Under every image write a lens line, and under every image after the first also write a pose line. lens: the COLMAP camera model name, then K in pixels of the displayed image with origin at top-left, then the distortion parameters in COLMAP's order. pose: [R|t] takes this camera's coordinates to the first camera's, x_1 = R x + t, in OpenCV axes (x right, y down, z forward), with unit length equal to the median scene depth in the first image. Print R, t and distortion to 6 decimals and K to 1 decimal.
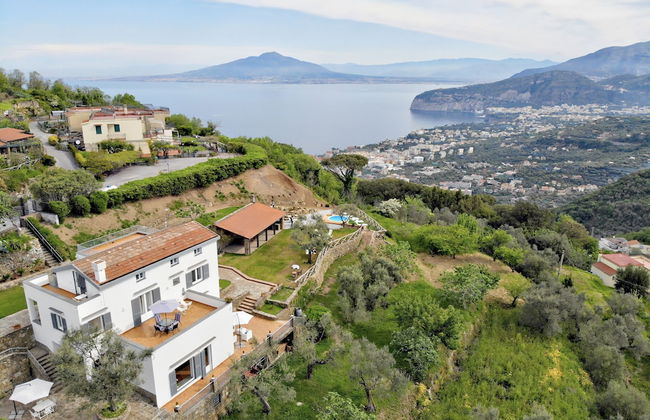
lens RADIAL K [[473.7, 0, 317.7], [0, 473.7, 211.2], [0, 0, 1]] dist [0.086670, -0.221747]
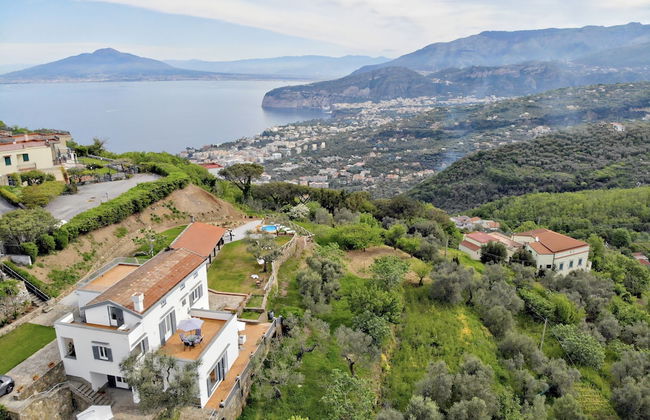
lens RADIAL K [[473.7, 0, 317.7], [0, 473.7, 211.2], [0, 0, 1]] dist [0.086670, -0.221747]
pose [[0.953928, -0.089907, 0.286248, -0.163714], [0.088530, 0.995915, 0.017778, -0.035010], [-0.286677, 0.008382, 0.957991, -0.106778]]
